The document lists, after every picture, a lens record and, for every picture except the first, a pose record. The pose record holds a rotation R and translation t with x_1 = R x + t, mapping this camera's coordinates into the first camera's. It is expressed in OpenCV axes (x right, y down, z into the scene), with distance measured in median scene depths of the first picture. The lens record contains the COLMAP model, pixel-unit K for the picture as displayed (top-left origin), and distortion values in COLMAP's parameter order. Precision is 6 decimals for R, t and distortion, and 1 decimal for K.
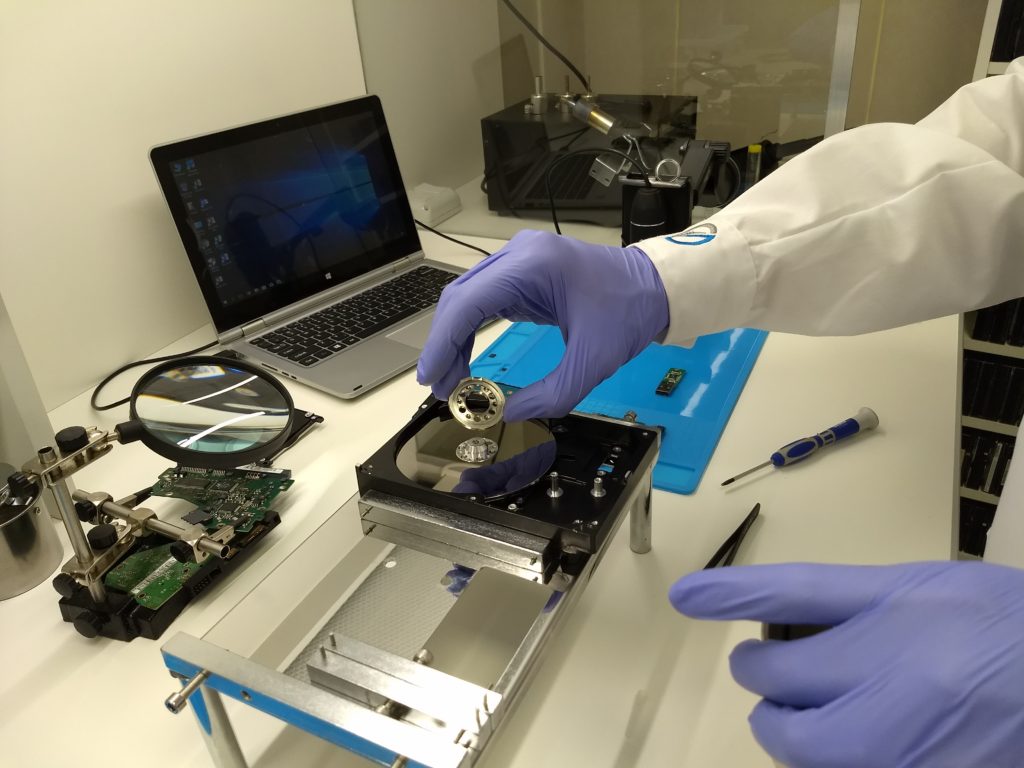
lens RADIAL K [[807.3, 0, 521.5], [0, 807.3, 383.8], [0, 0, 1]] dist [0.239114, -0.416824]
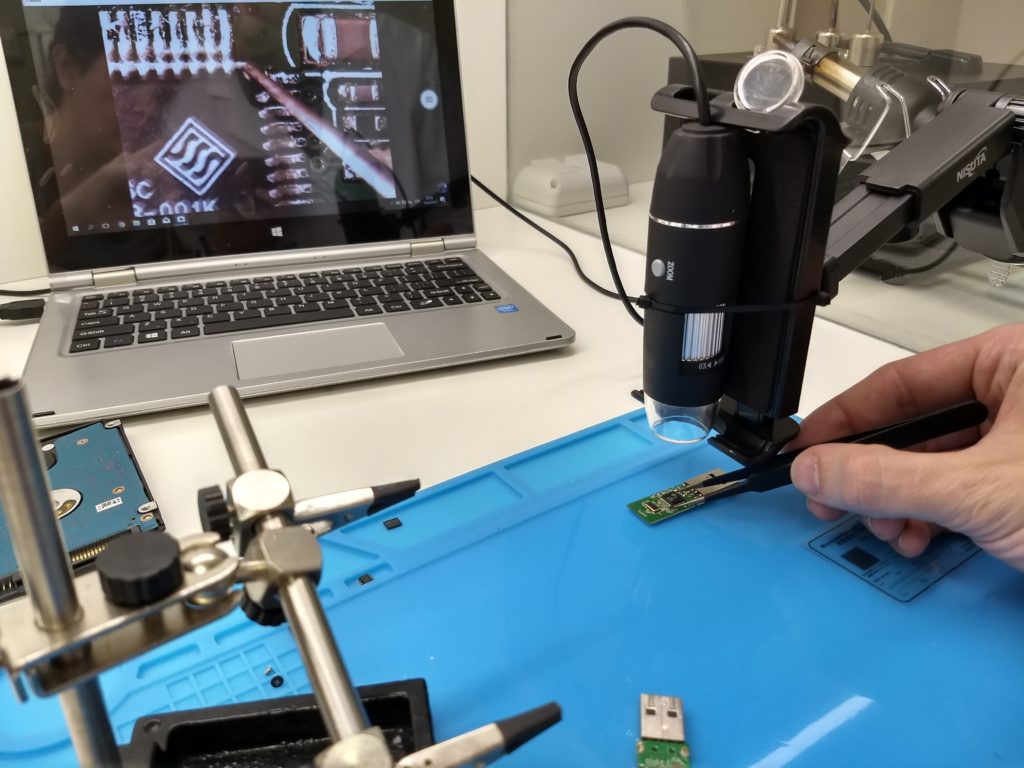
lens RADIAL K [[850.4, 0, 512.0], [0, 850.4, 384.0], [0, 0, 1]] dist [0.032922, -0.001597]
pose [[0.868409, 0.278308, -0.410377, 0.268281], [-0.296886, 0.954720, 0.019222, -0.111154], [0.397145, 0.105142, 0.911713, 0.637265]]
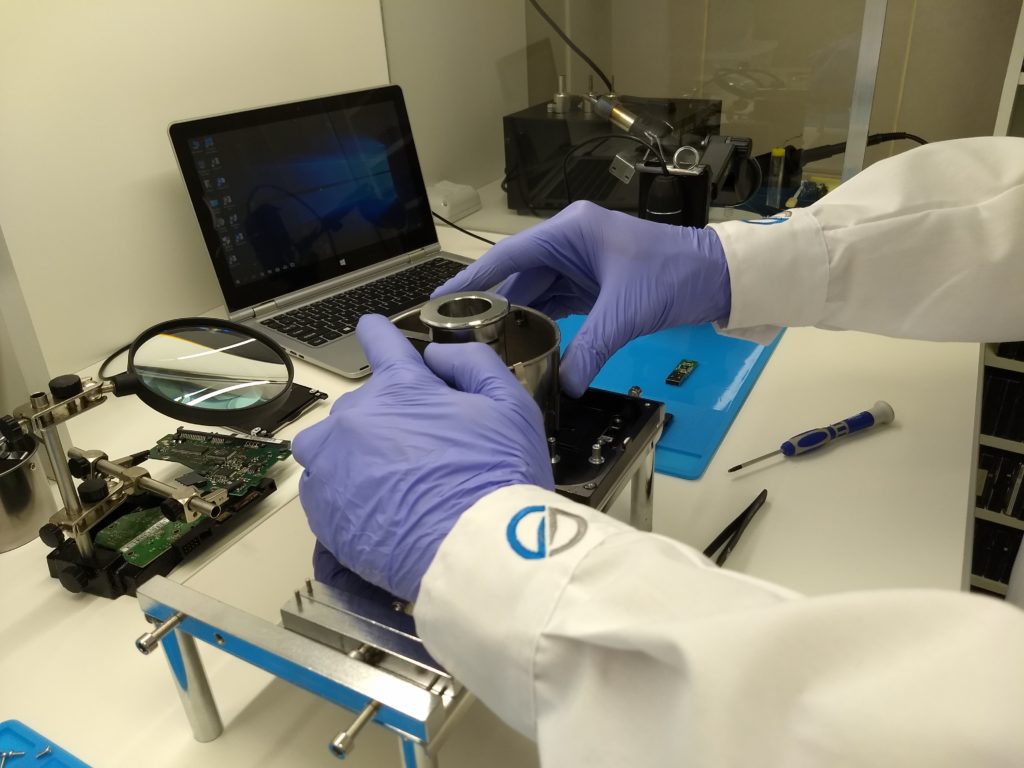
lens RADIAL K [[807.3, 0, 521.5], [0, 807.3, 383.8], [0, 0, 1]] dist [0.239114, -0.416824]
pose [[0.998986, 0.036679, -0.026116, 0.016872], [-0.037380, 0.998939, -0.026897, 0.044542], [0.025101, 0.027846, 0.999297, 0.016620]]
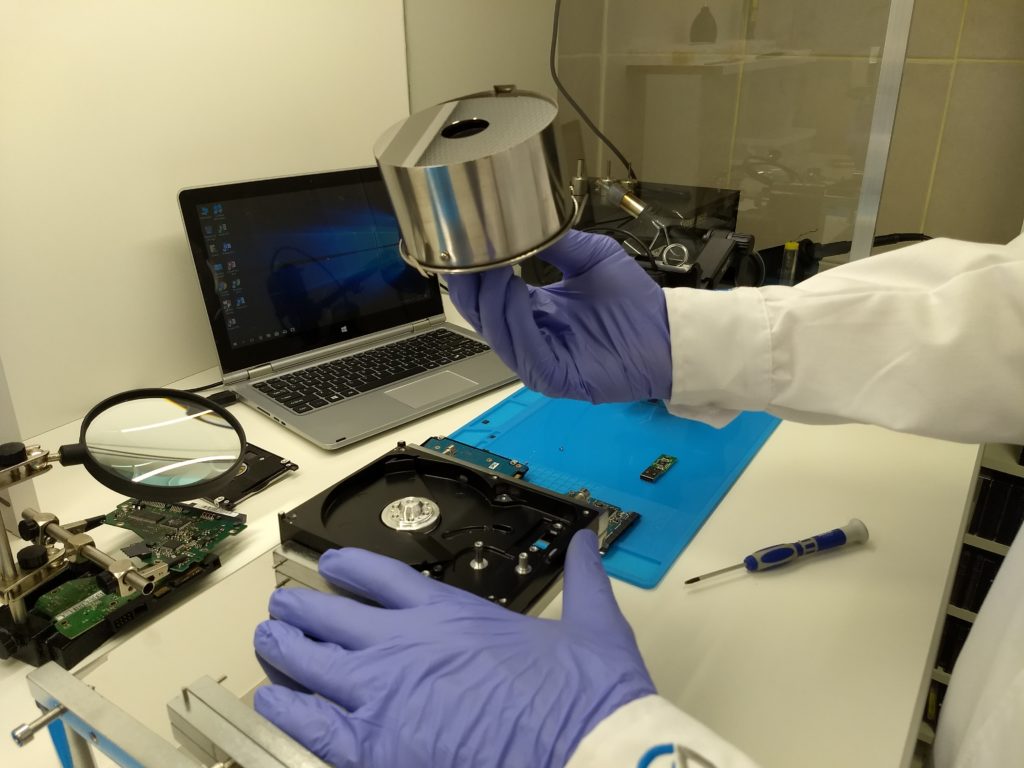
lens RADIAL K [[807.3, 0, 521.5], [0, 807.3, 383.8], [0, 0, 1]] dist [0.239114, -0.416824]
pose [[0.991304, 0.102329, -0.082736, 0.091820], [-0.109821, 0.989708, -0.091743, 0.004707], [0.072497, 0.100031, 0.992340, 0.028066]]
